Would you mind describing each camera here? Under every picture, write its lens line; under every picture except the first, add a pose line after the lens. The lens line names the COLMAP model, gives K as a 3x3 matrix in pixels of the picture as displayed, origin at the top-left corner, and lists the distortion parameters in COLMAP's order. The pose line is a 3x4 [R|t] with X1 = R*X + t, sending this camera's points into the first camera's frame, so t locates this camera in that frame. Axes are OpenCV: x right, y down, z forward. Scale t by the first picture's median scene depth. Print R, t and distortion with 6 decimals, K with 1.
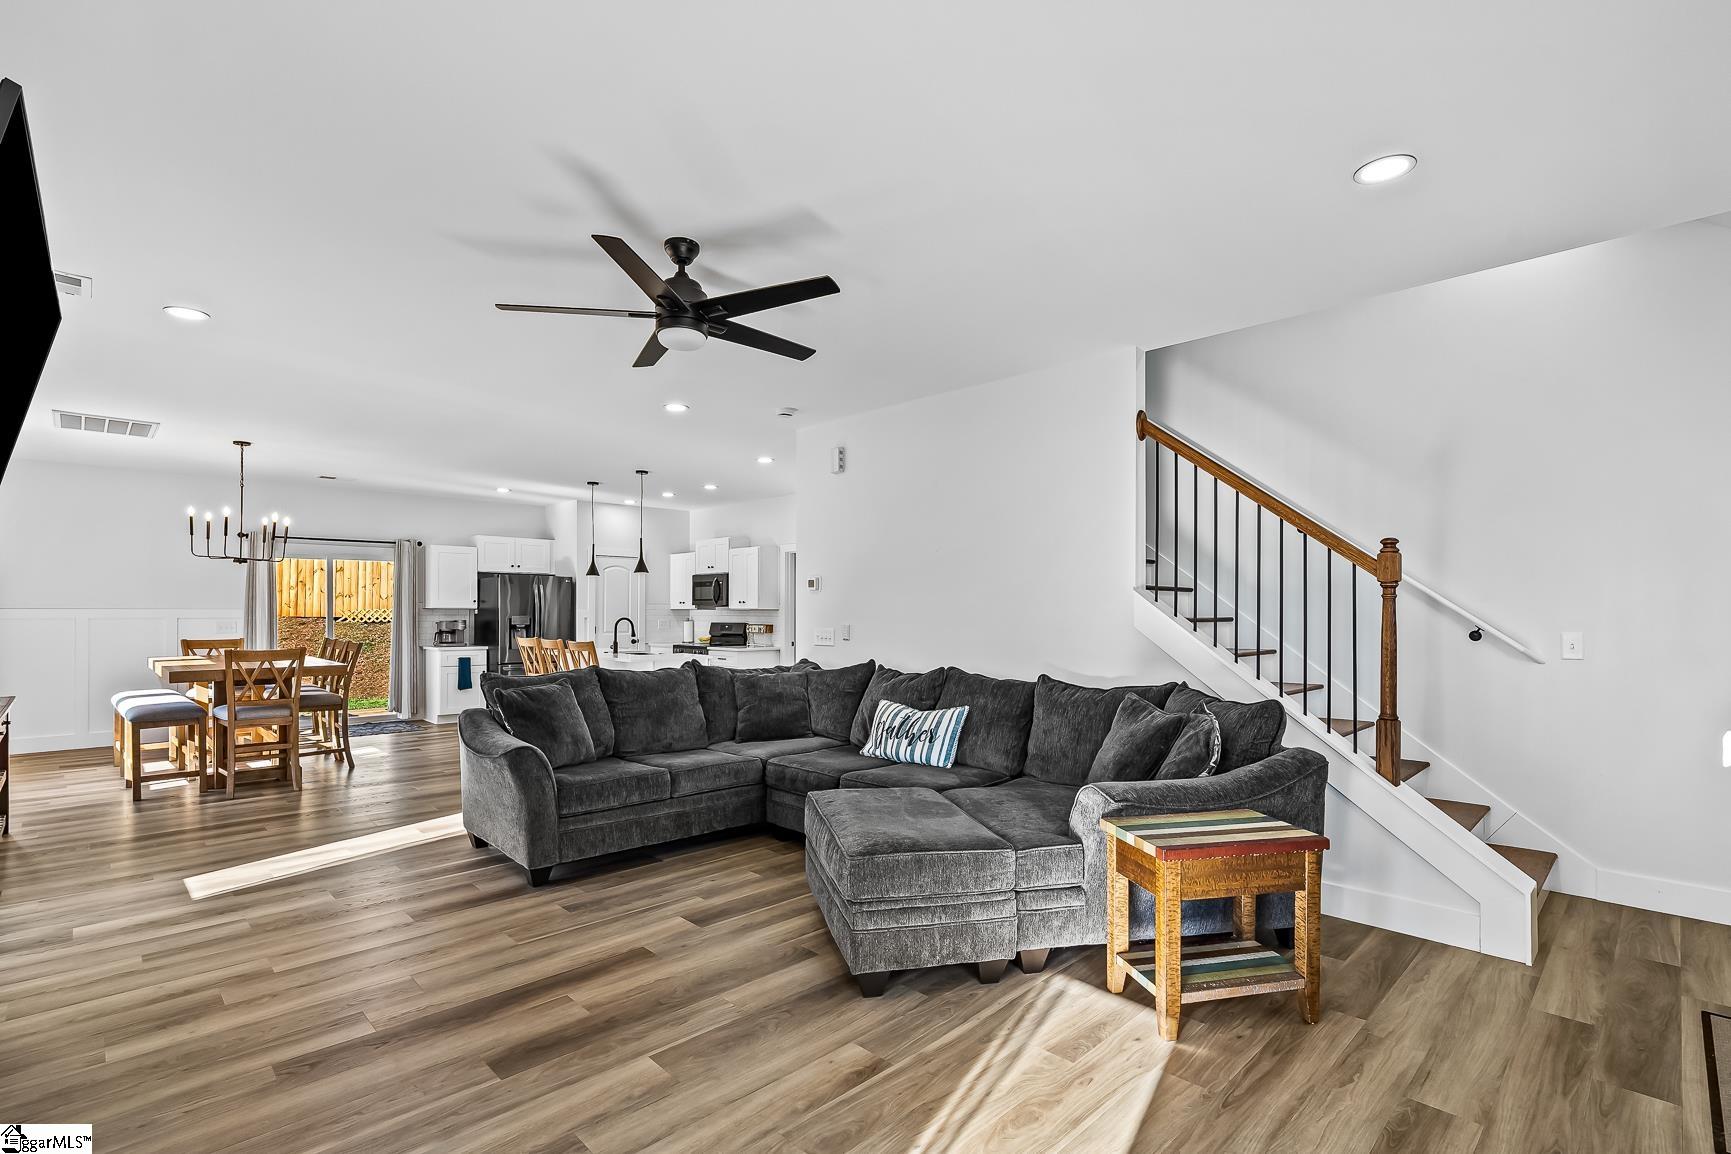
lens RADIAL K [[788.9, 0, 844.9], [0, 788.9, 613.1], [0, 0, 1]] dist [0.000988, 0.000073]
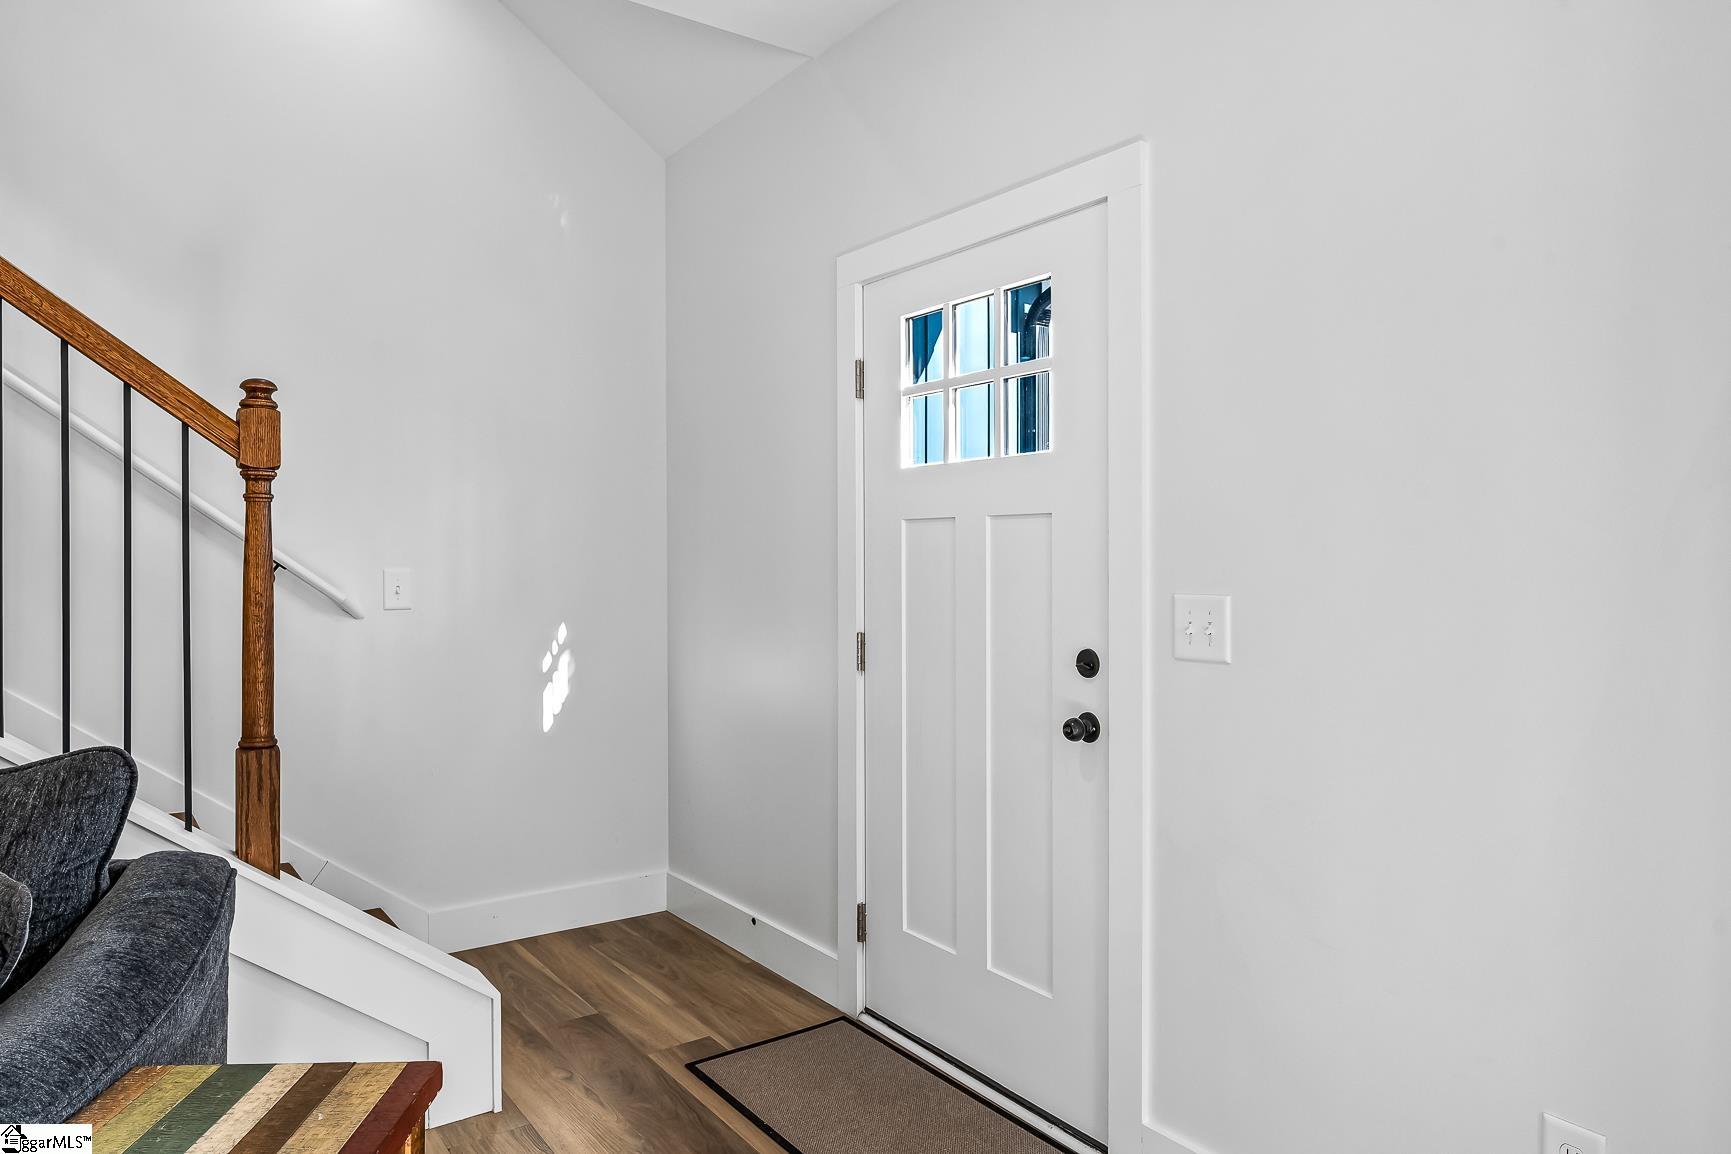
lens RADIAL K [[1151.7, 0, 867.7], [0, 1151.7, 563.8], [0, 0, 1]] dist [0.000801, -0.000070]
pose [[0.140669, -0.011942, 0.989985, 0.030219], [0.006917, 0.999915, 0.011078, 0.014374], [-0.990032, 0.005289, 0.140740, 0.518036]]
